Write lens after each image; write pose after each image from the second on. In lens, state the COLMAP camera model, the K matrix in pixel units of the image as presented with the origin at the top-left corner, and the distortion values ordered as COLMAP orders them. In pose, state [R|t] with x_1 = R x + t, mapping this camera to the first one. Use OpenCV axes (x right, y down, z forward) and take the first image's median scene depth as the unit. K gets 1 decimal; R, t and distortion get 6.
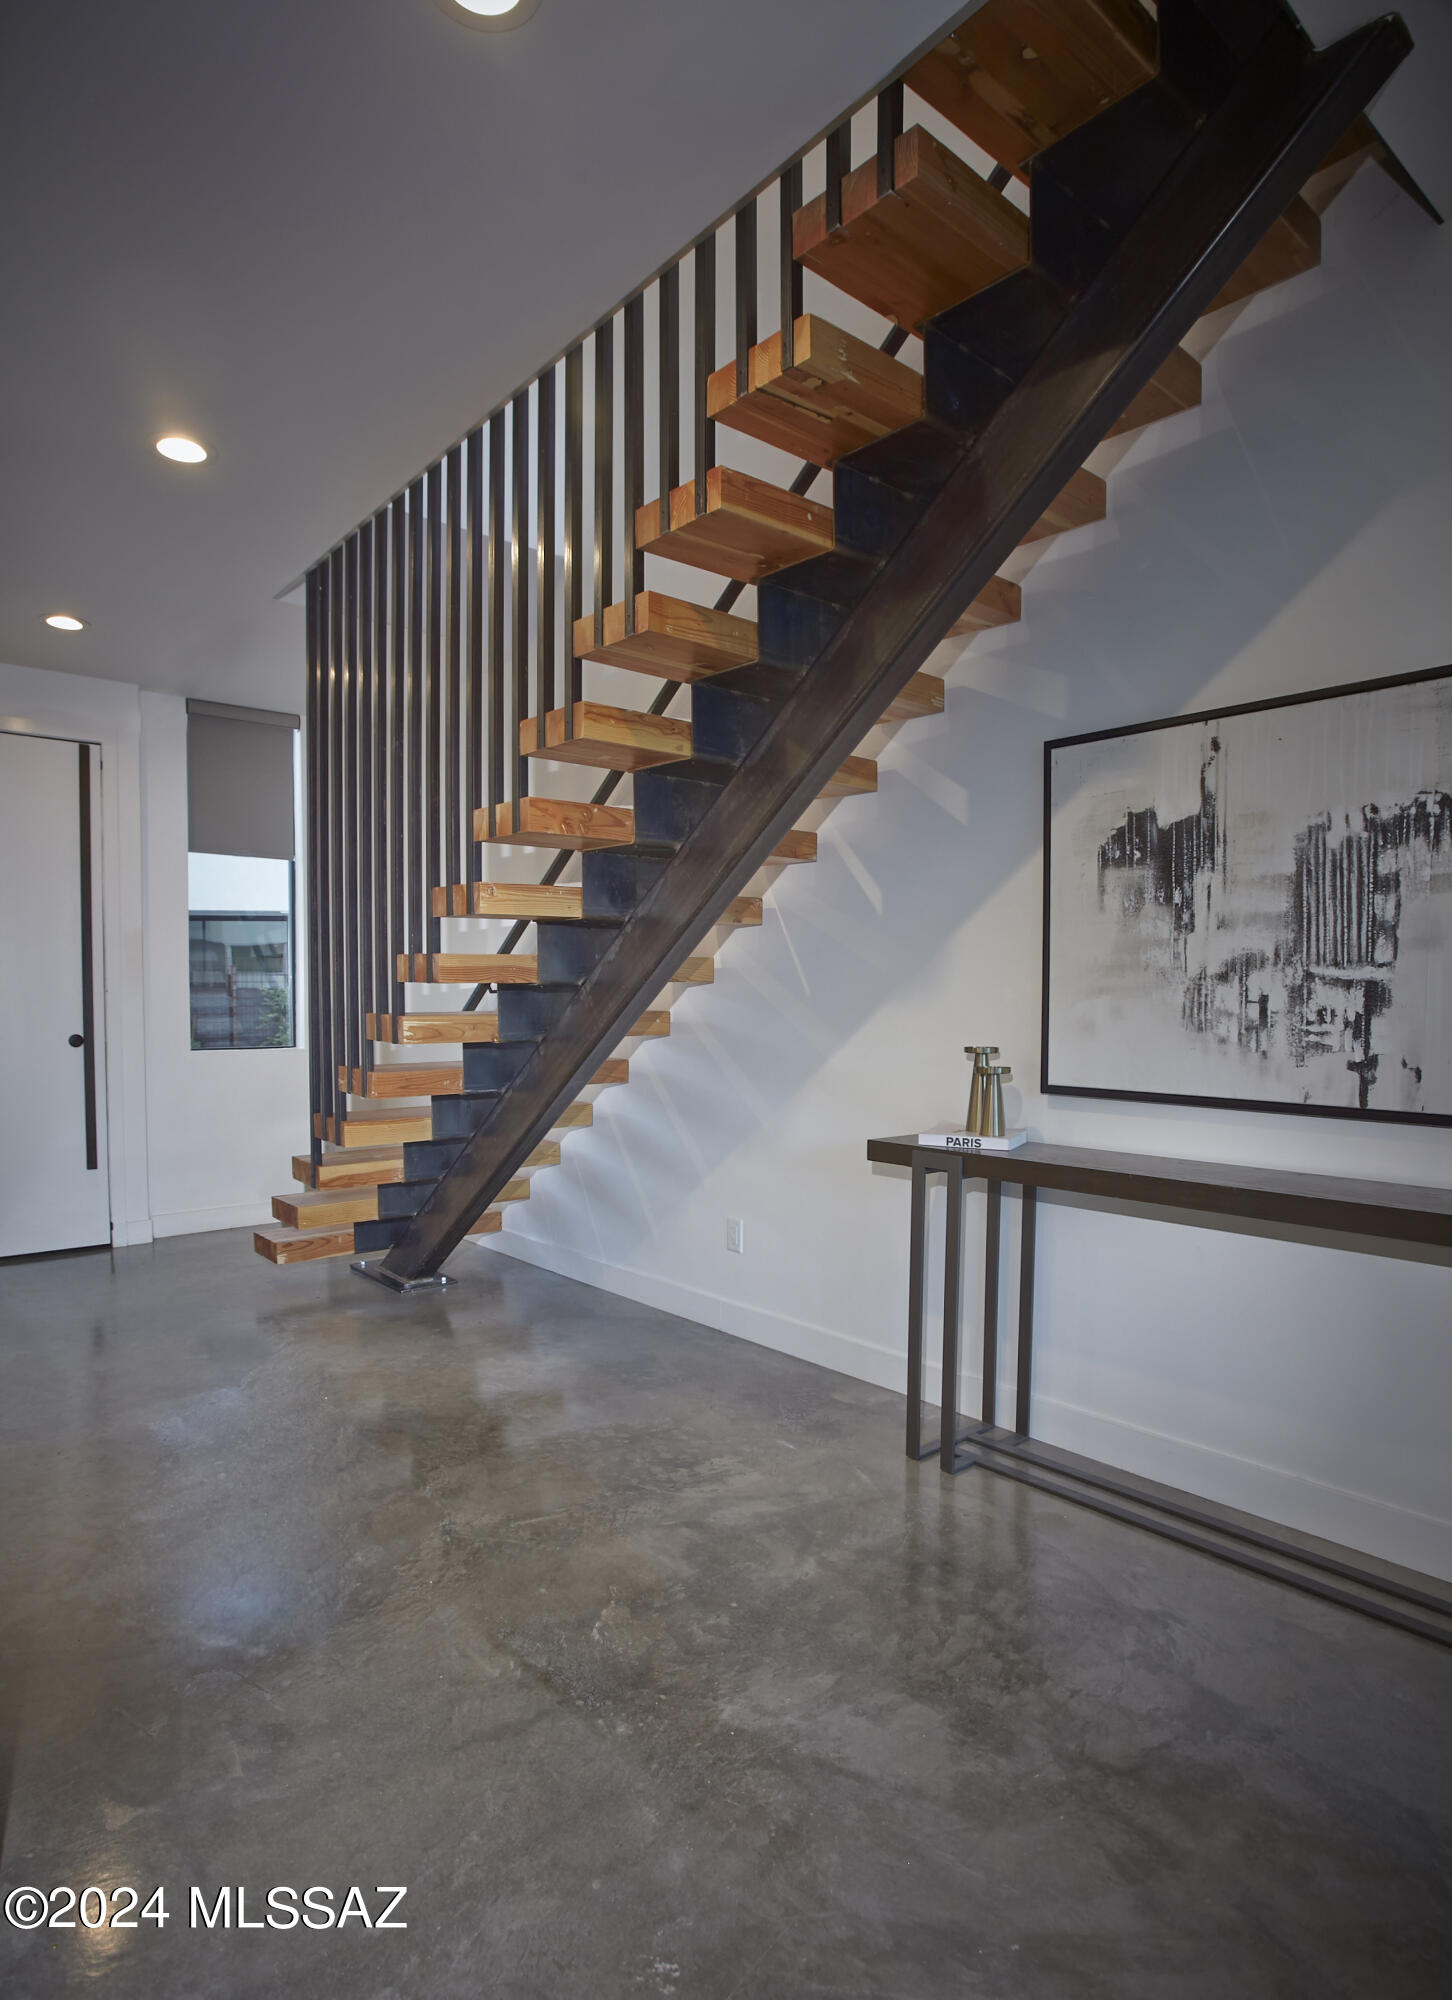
lens RADIAL K [[1088.3, 0, 787.7], [0, 1088.3, 1039.2], [0, 0, 1]] dist [-0.052553, 0.000178]
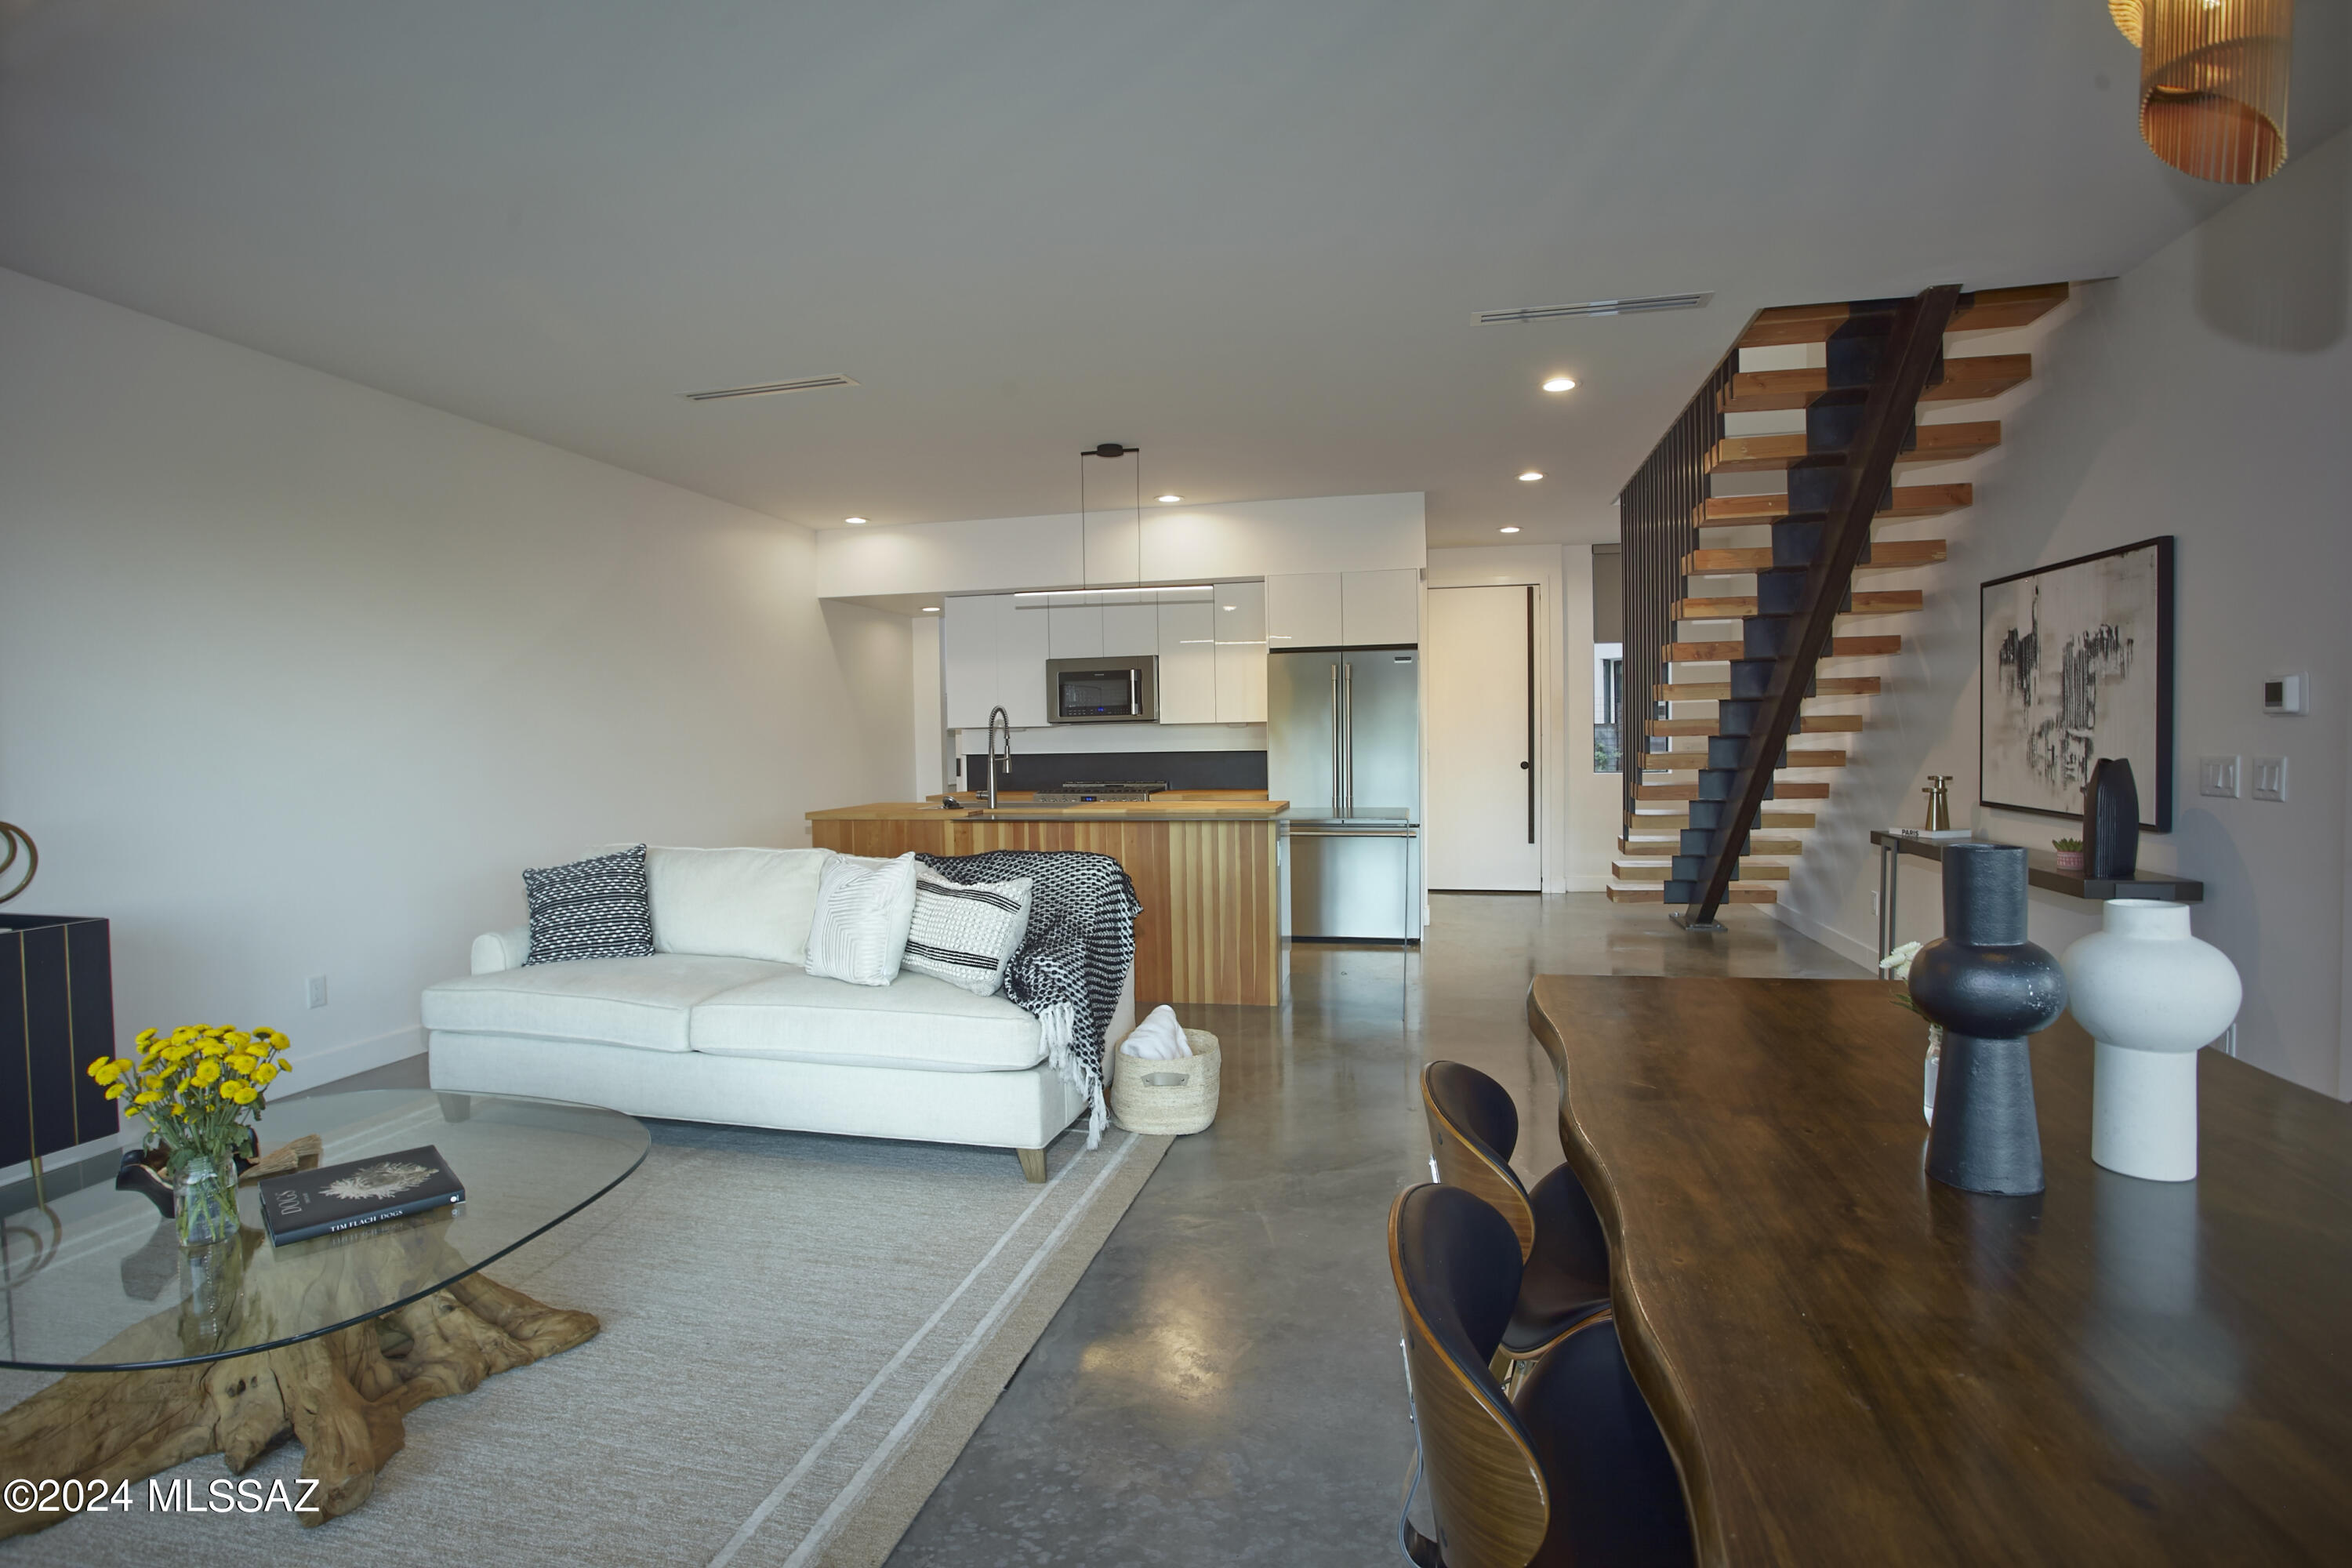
lens RADIAL K [[1203.4, 0, 1132.0], [0, 1203.4, 764.3], [0, 0, 1]] dist [-0.030286, 0.000388]
pose [[0.551310, 0.015034, -0.834165, 1.129411], [-0.019791, 0.999792, 0.004939, 0.005653], [0.834066, 0.013786, 0.551493, -1.108792]]
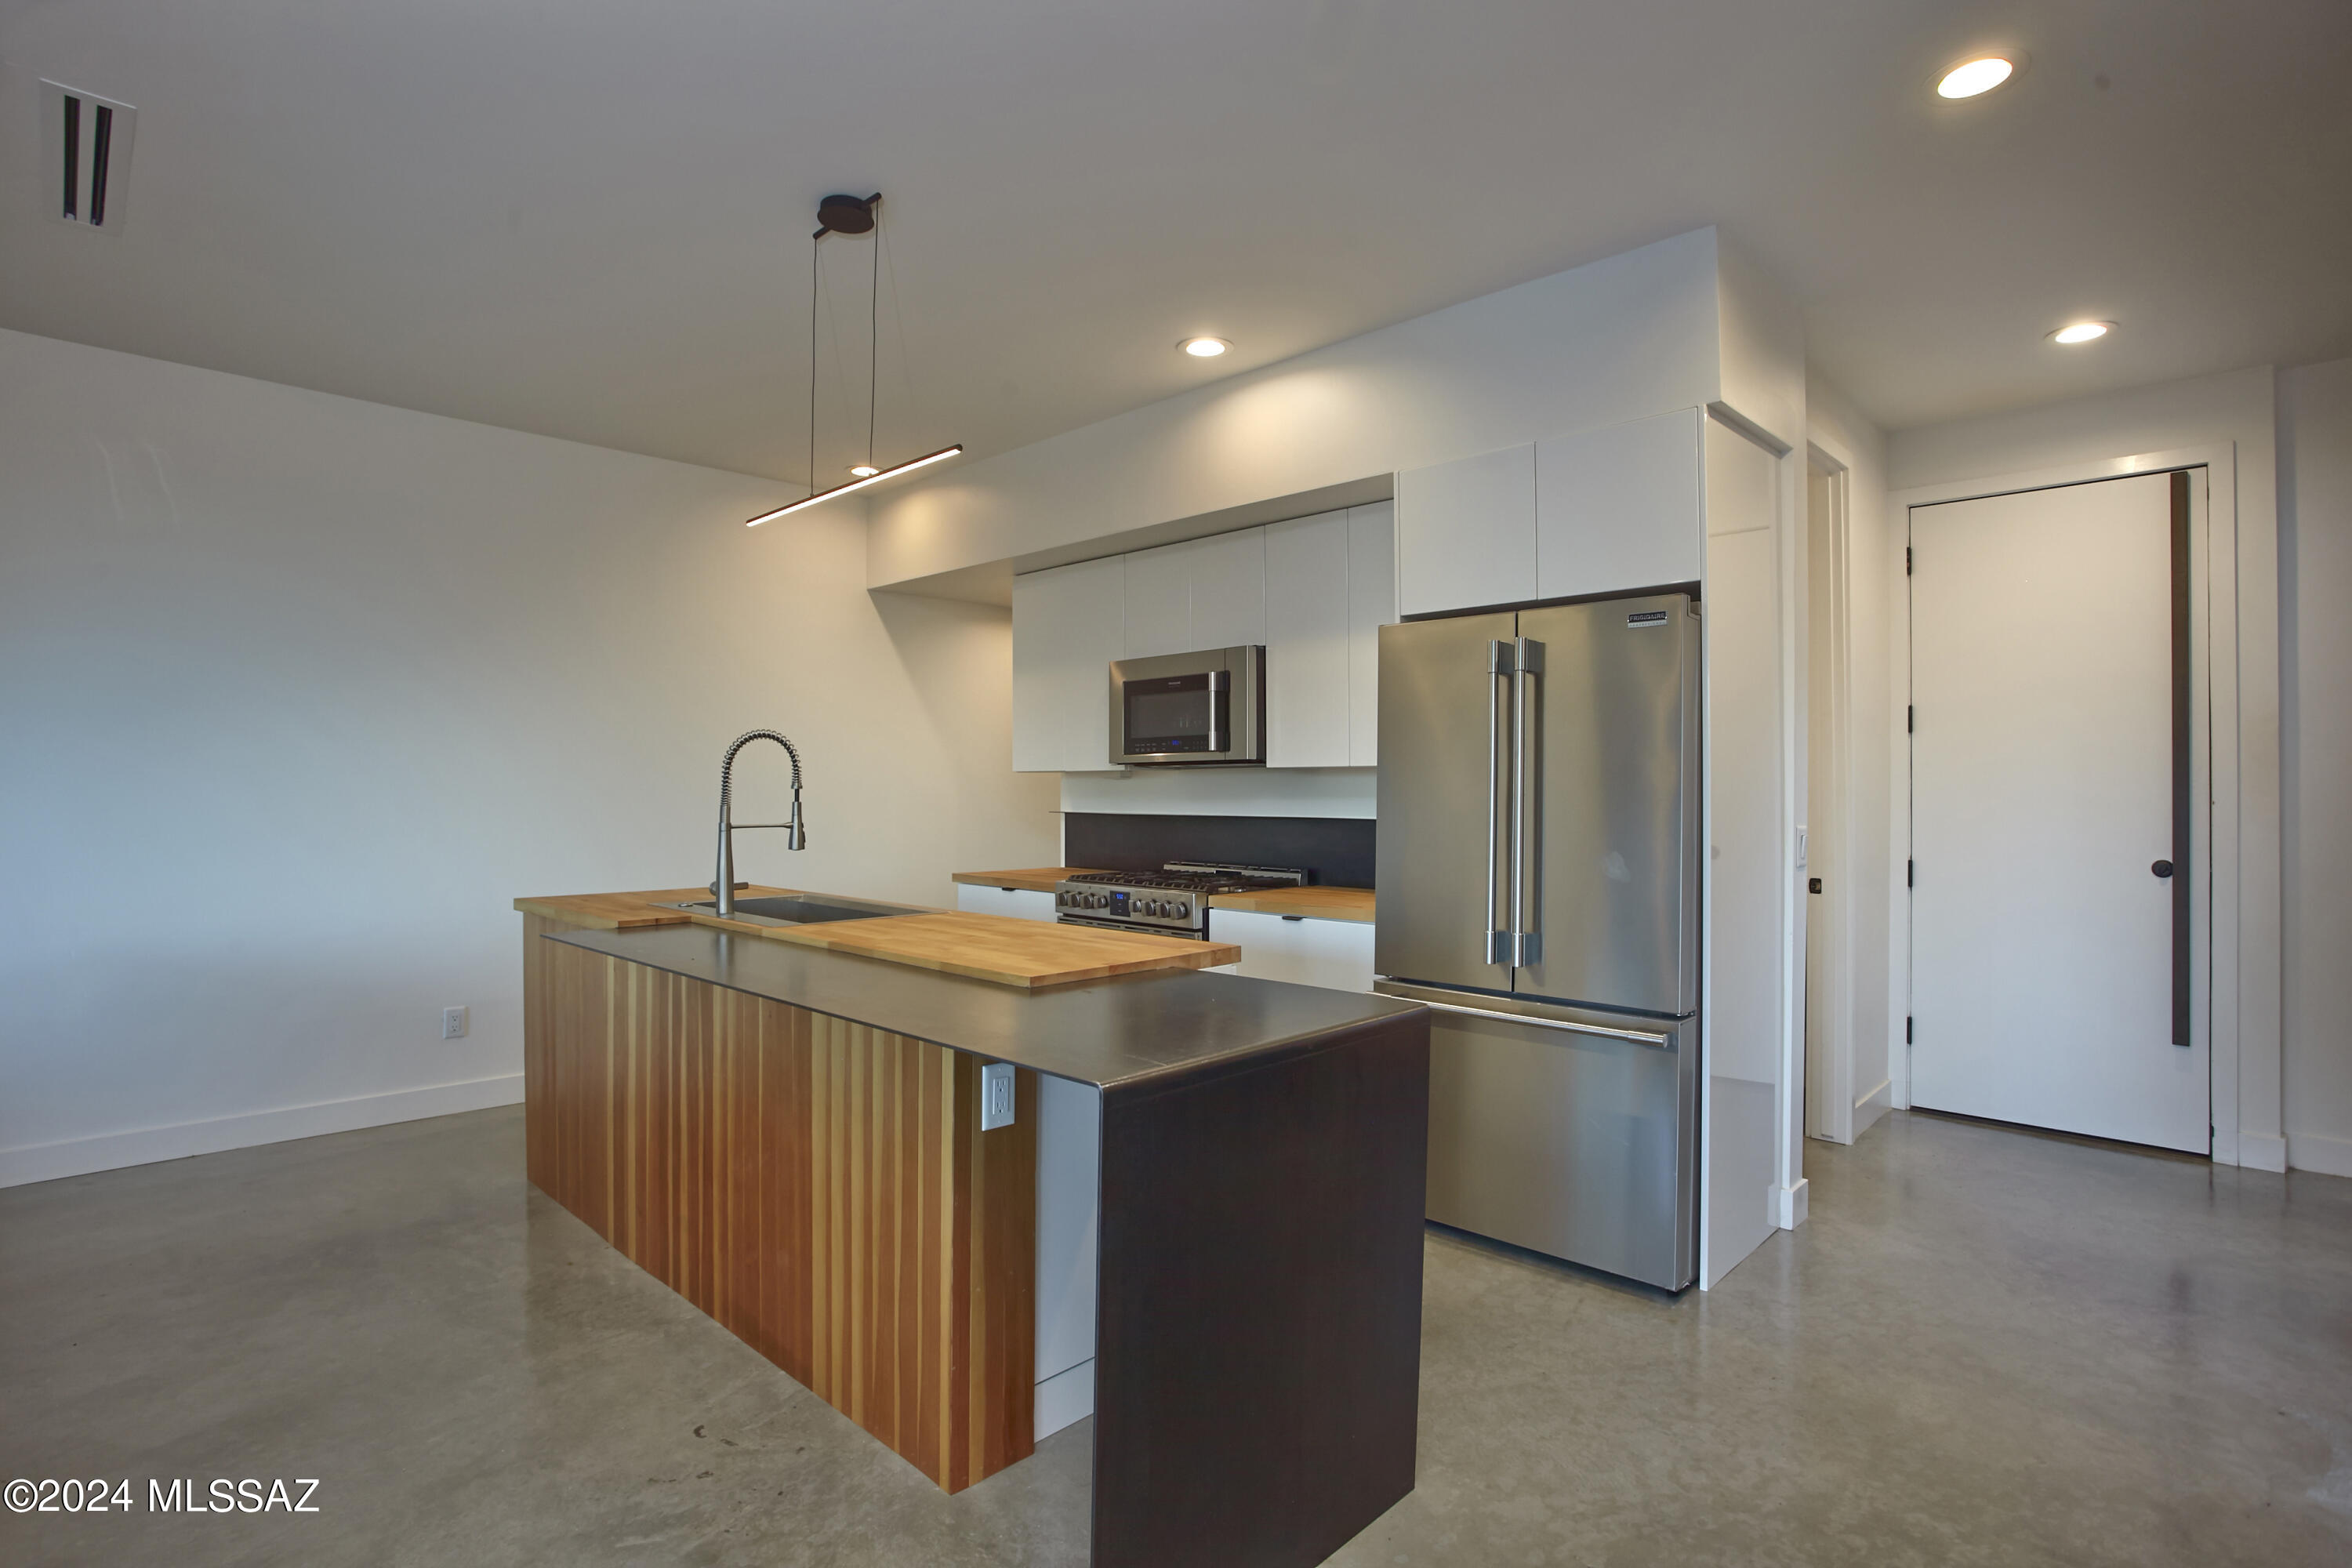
lens RADIAL K [[1201.4, 0, 1176.0], [0, 1201.4, 784.0], [0, 0, 1]] dist [-0.032388, 0.000161]
pose [[0.044258, -0.005401, -0.999006, 0.249538], [-0.043107, 0.999044, -0.007311, -0.047629], [0.998090, 0.043388, 0.043983, 0.542652]]
